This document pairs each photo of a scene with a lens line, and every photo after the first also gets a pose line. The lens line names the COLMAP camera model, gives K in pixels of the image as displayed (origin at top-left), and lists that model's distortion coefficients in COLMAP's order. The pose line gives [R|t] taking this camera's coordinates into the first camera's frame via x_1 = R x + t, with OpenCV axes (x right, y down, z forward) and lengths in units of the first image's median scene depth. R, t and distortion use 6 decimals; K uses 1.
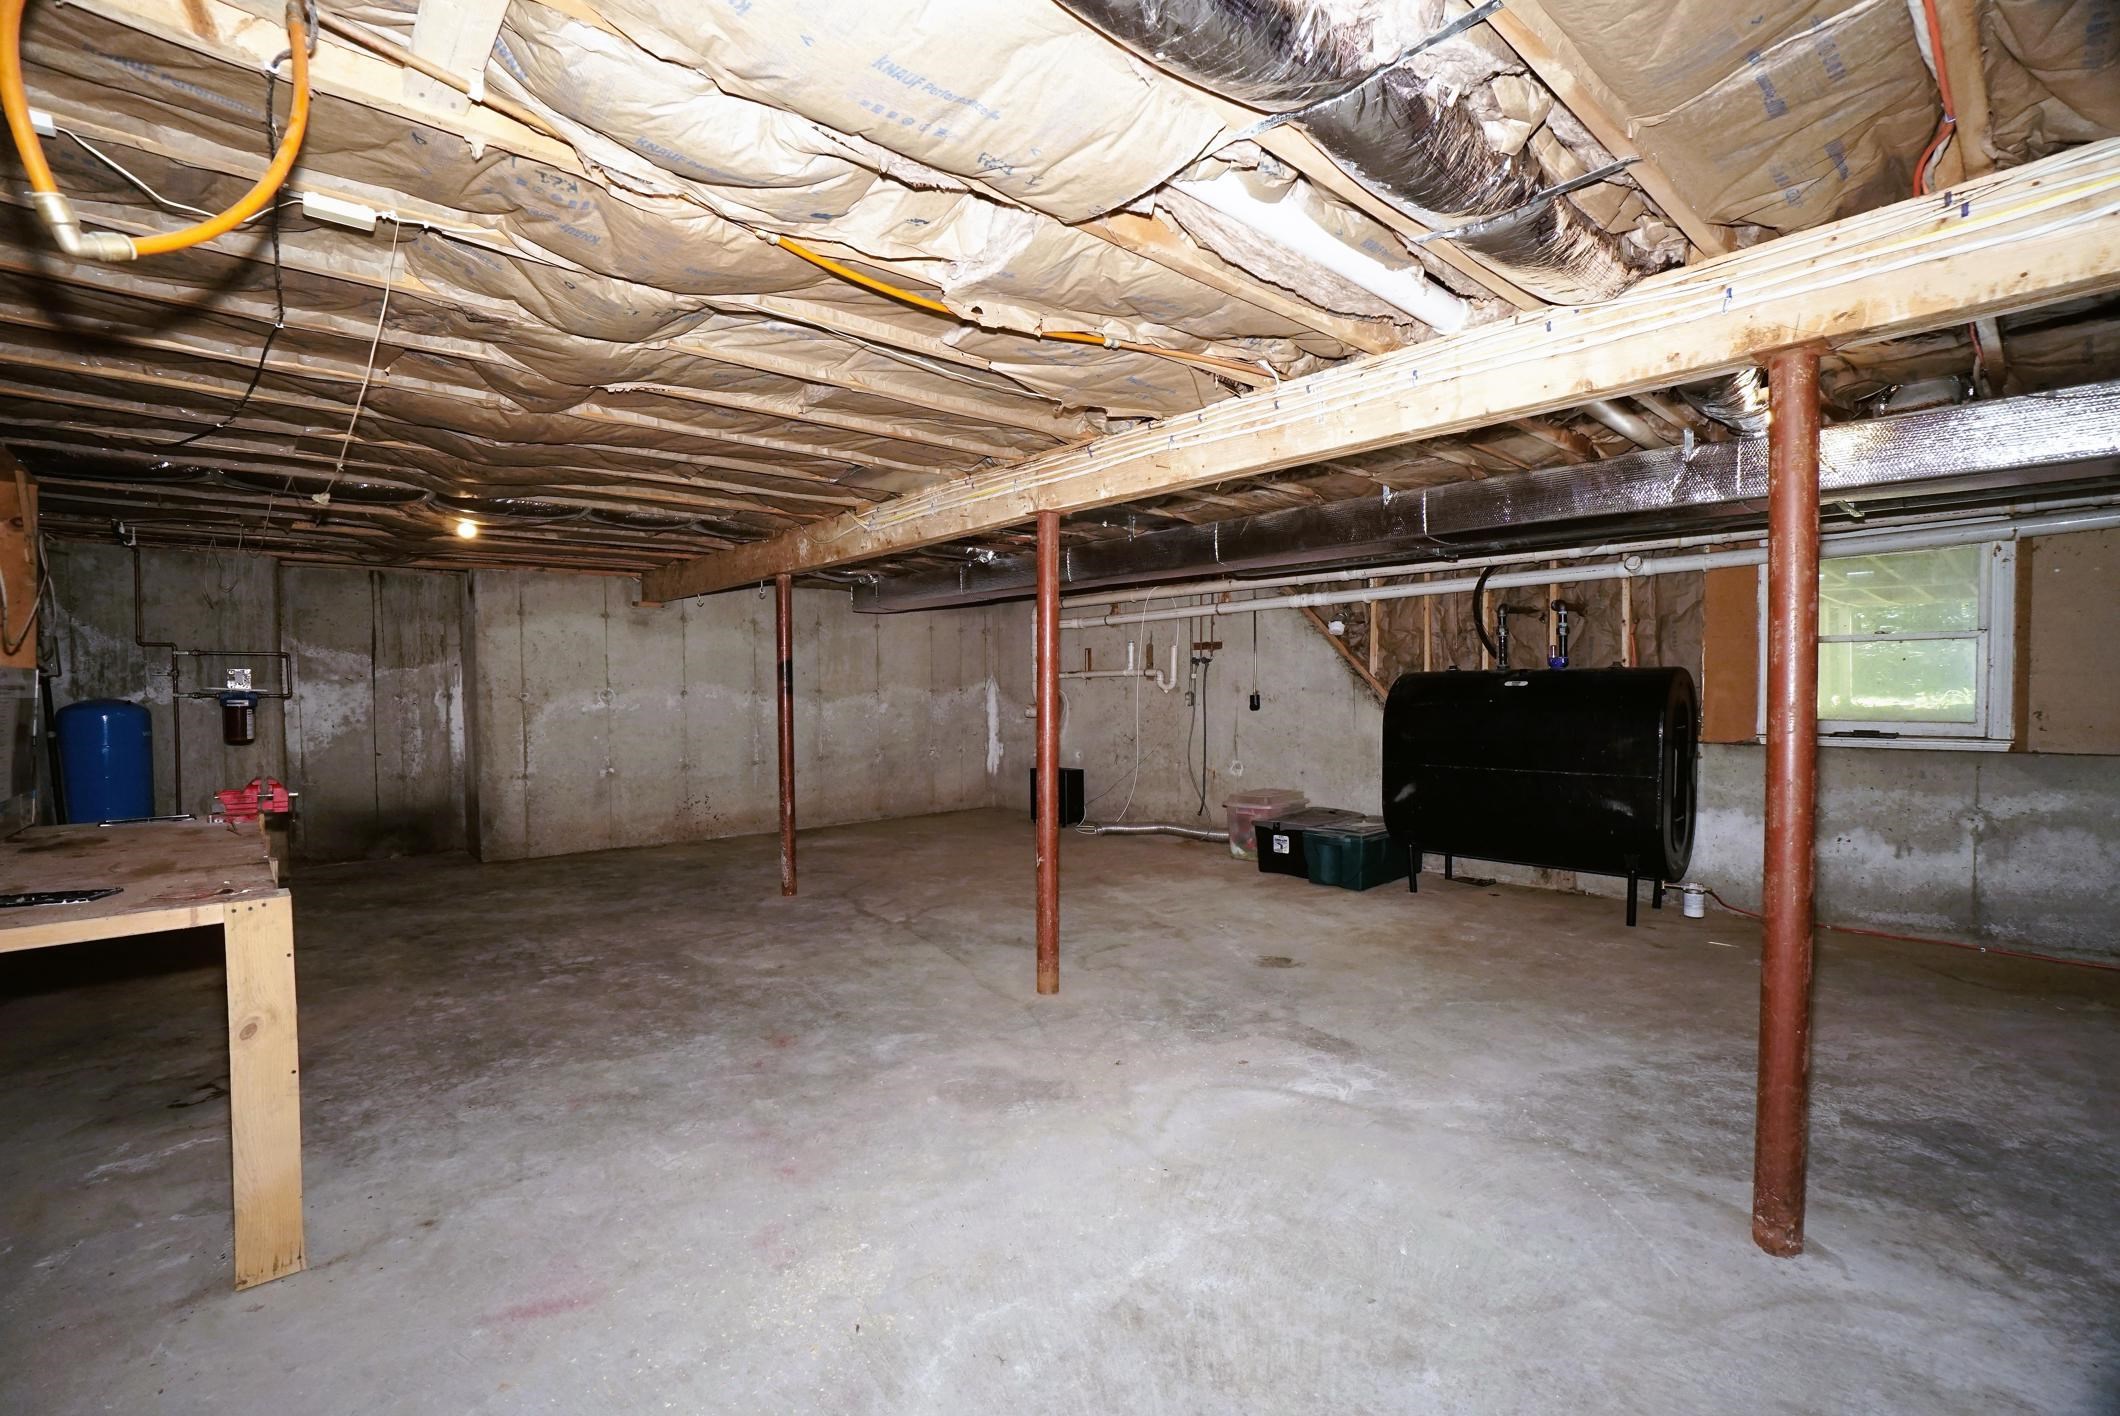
lens RADIAL K [[931.2, 0, 1056.5], [0, 931.2, 709.2], [0, 0, 1]] dist [-0.052912, 0.014642]
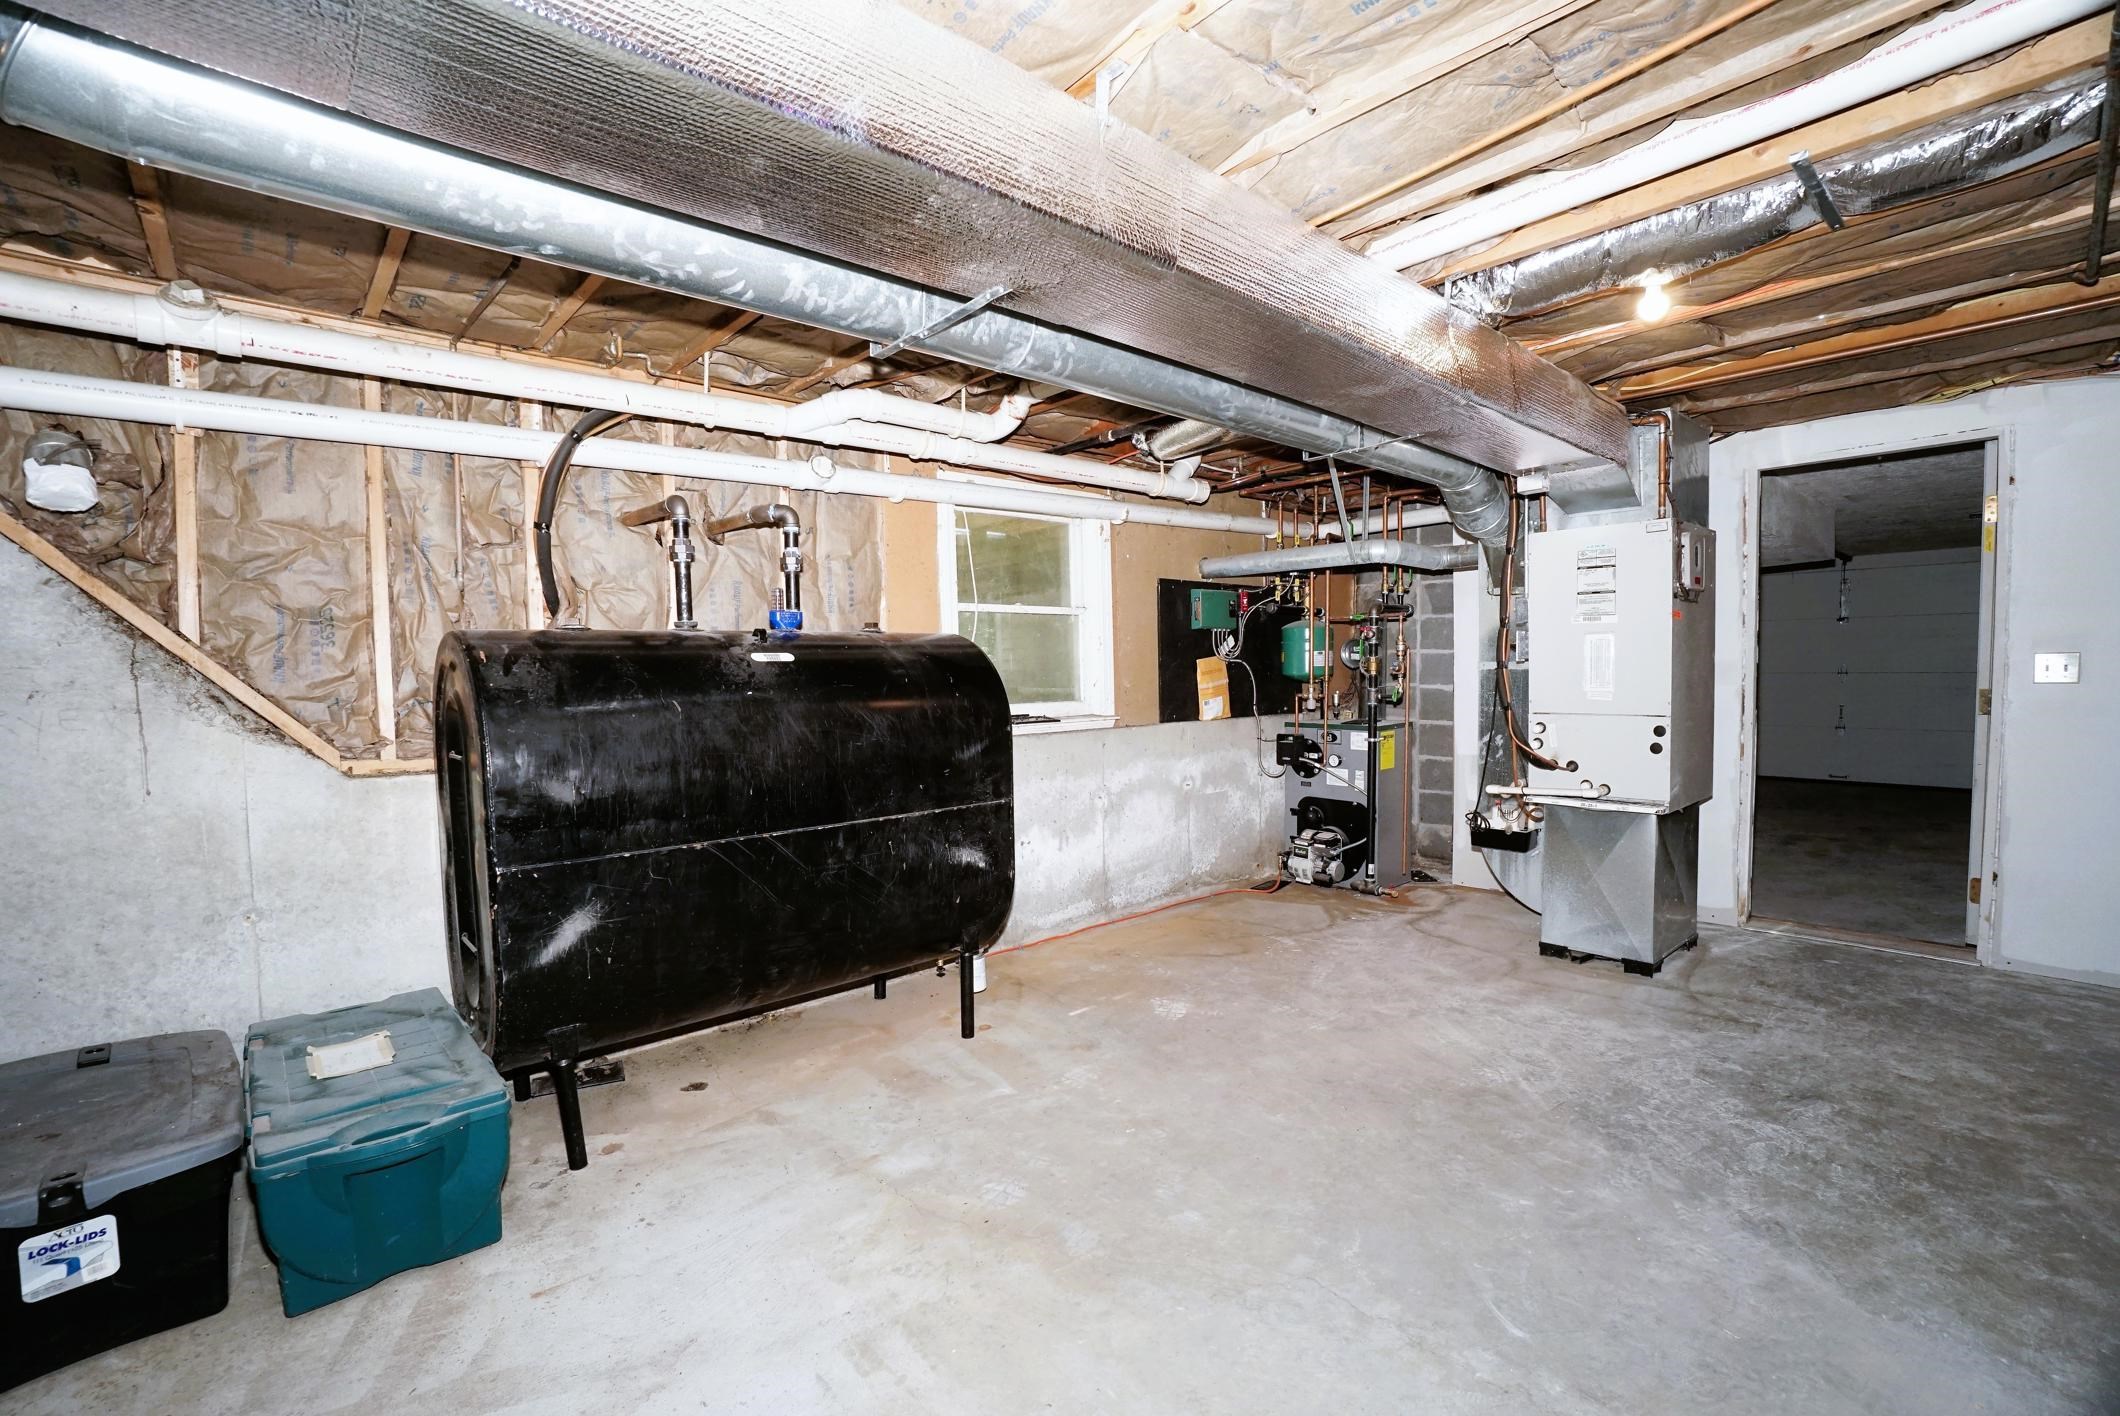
lens RADIAL K [[931.2, 0, 1057.6], [0, 931.2, 702.5], [0, 0, 1]] dist [-0.052912, 0.014642]
pose [[-0.004445, -0.028106, 0.999595, -0.010846], [0.039831, 0.998807, 0.028261, -0.012394], [-0.999197, 0.039940, -0.003320, 0.948270]]
